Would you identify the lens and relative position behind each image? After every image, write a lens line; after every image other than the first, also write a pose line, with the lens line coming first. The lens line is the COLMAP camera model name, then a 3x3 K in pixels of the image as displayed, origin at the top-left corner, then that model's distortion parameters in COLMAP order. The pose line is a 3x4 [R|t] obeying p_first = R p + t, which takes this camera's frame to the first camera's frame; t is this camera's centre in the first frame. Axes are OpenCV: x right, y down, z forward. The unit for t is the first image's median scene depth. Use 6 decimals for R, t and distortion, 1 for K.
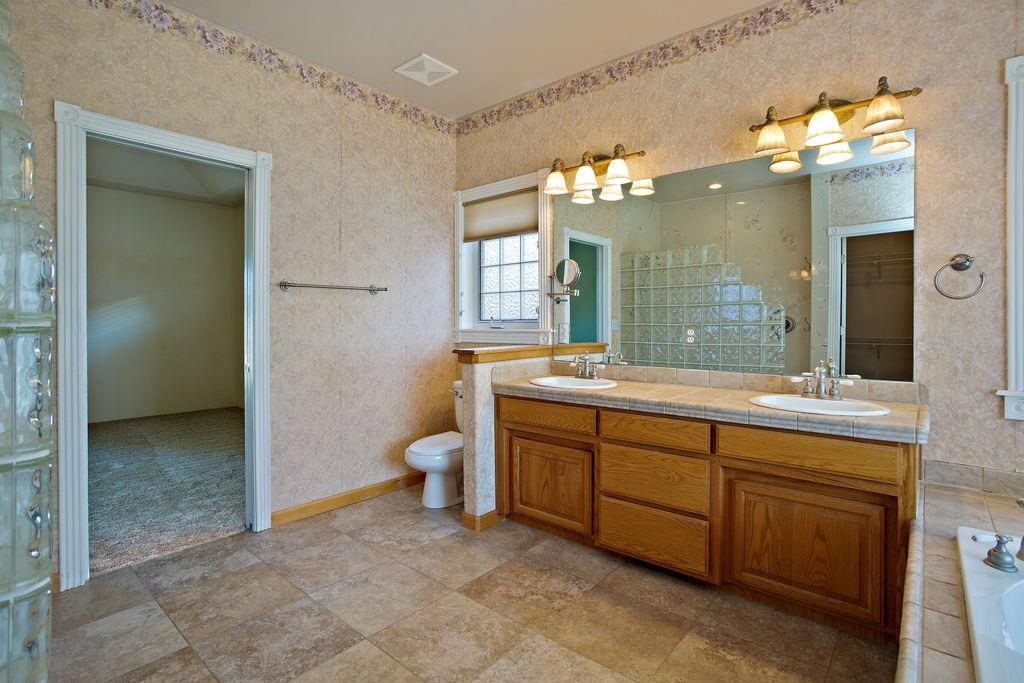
lens RADIAL K [[498.4, 0, 520.7], [0, 498.4, 319.4], [0, 0, 1]] dist [-0.060542, 0.030483]
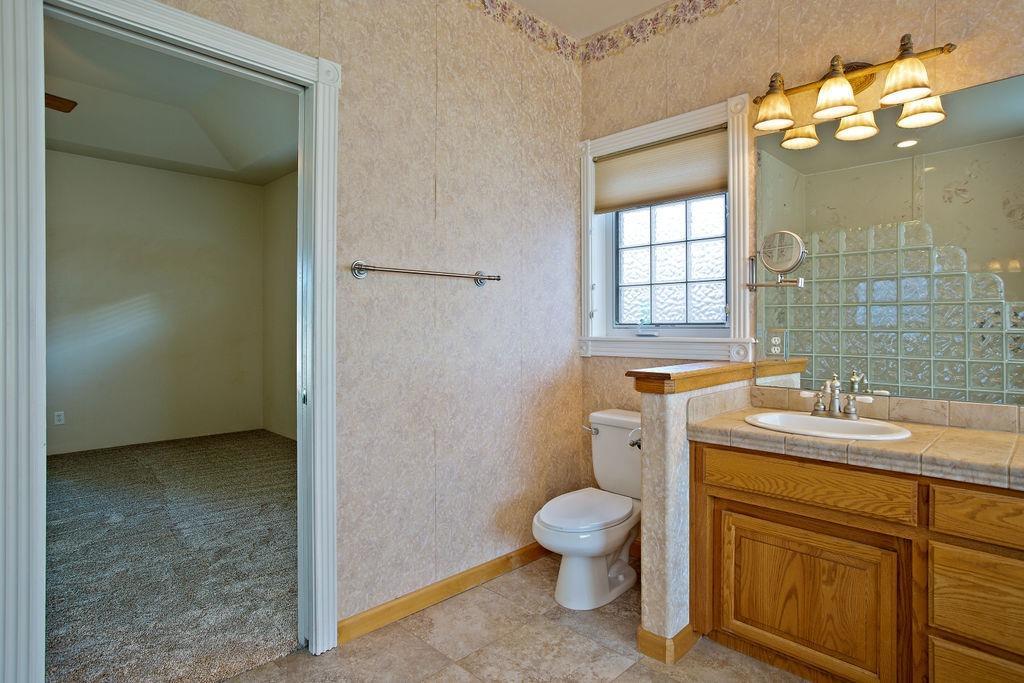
lens RADIAL K [[514.5, 0, 511.6], [0, 514.5, 324.6], [0, 0, 1]] dist [-0.051608, 0.030683]
pose [[0.998625, 0.002471, -0.052358, -0.225874], [-0.002441, 0.999997, 0.000619, 0.002061], [0.052359, -0.000490, 0.998628, 0.315978]]
